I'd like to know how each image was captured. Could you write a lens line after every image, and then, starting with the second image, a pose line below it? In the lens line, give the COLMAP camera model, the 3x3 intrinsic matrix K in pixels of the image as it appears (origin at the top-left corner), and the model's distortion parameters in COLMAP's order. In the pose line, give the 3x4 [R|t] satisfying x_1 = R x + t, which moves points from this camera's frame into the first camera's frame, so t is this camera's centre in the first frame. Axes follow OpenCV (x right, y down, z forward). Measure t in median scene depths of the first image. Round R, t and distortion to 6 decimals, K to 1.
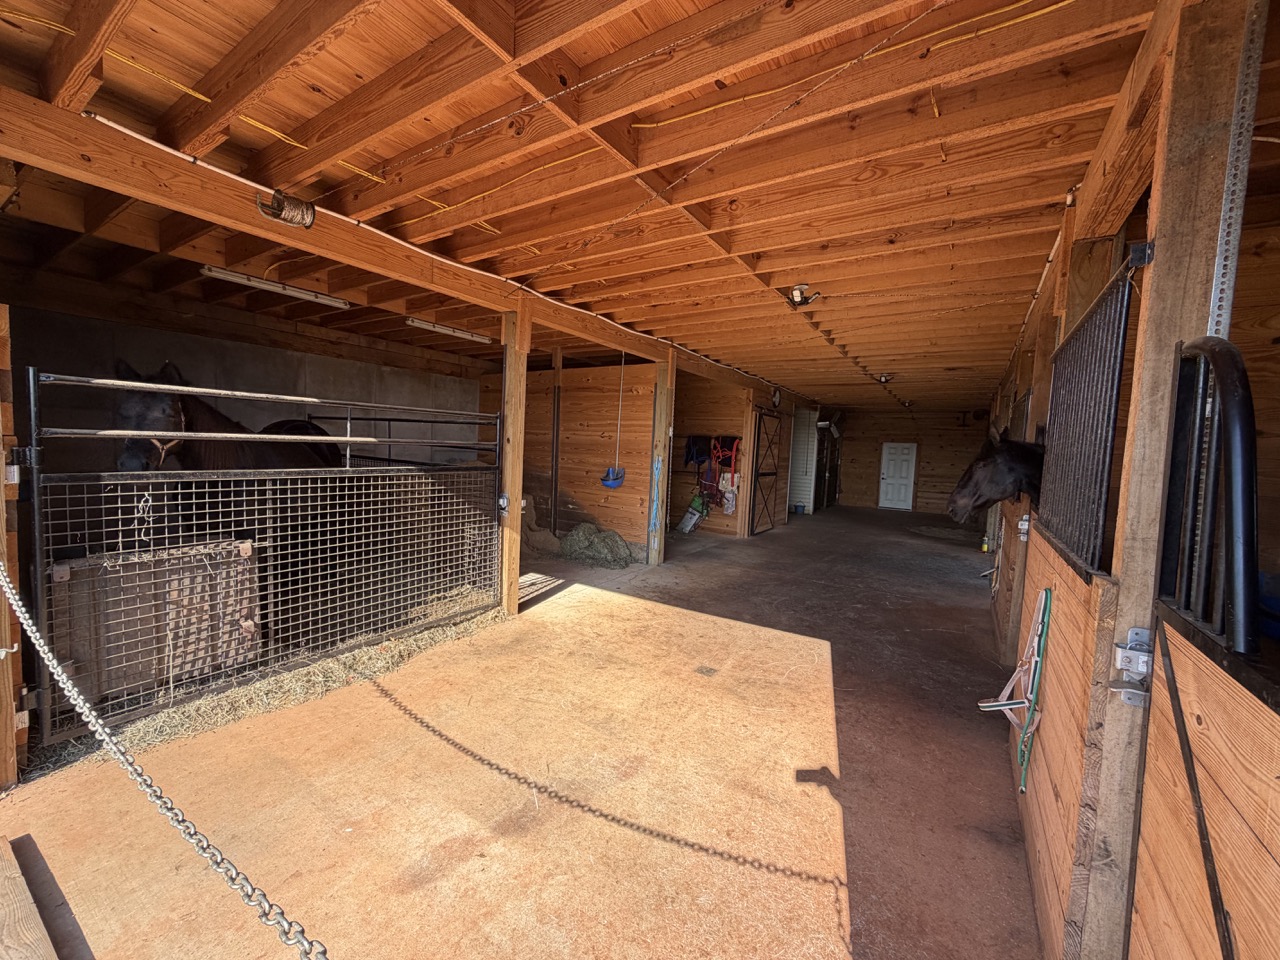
lens RADIAL K [[508.5, 0, 640.8], [0, 508.5, 479.1], [0, 0, 1]] dist [-0.001309, 0.000206]
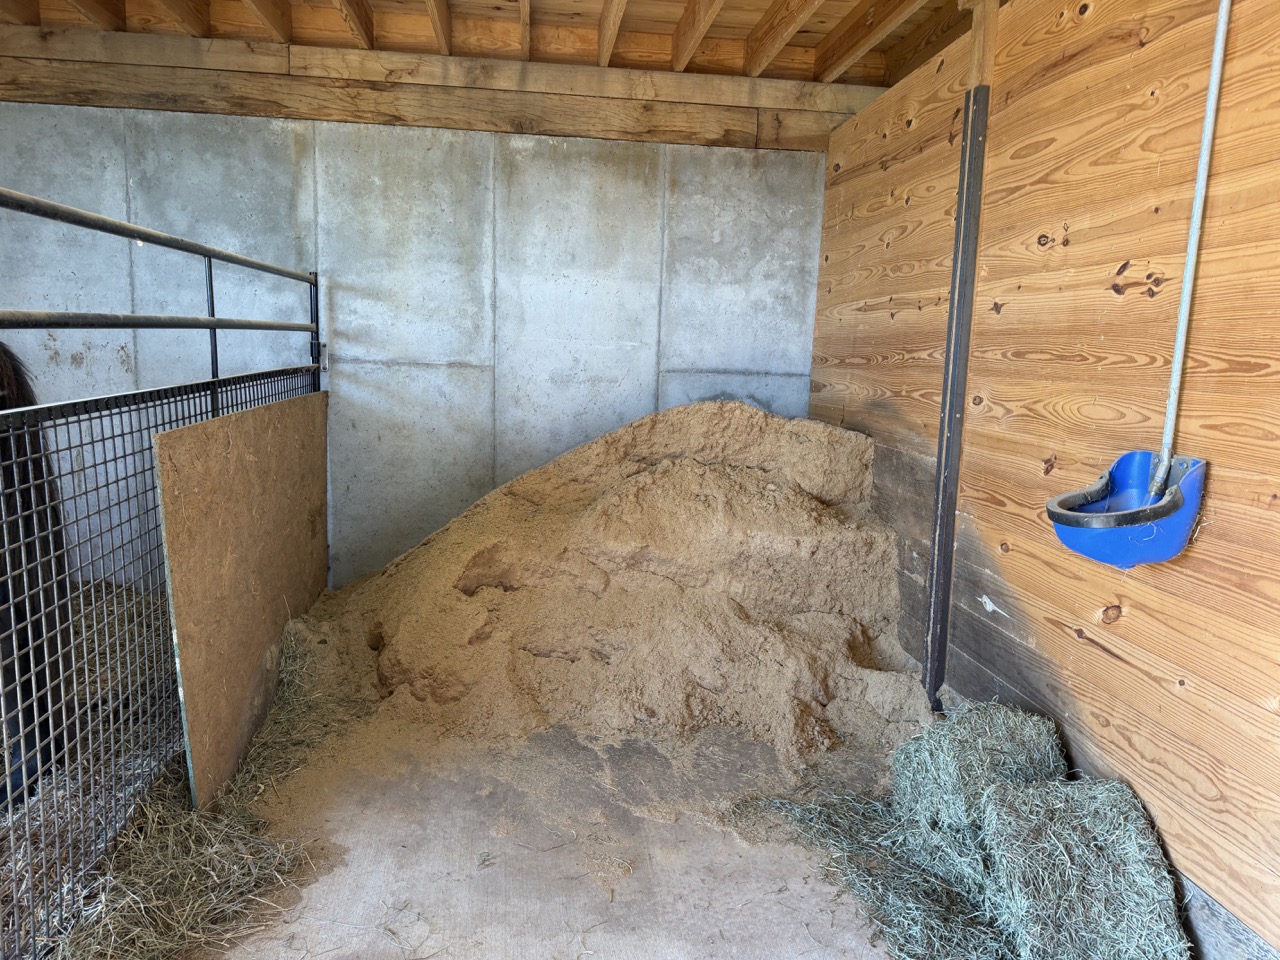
lens RADIAL K [[901.0, 0, 642.1], [0, 901.0, 477.2], [0, 0, 1]] dist [0.035890, -0.021624]
pose [[0.648558, 0.087761, -0.756089, 0.092662], [-0.050533, 0.996104, 0.072274, -0.034934], [0.759486, -0.008666, 0.650466, 0.807474]]
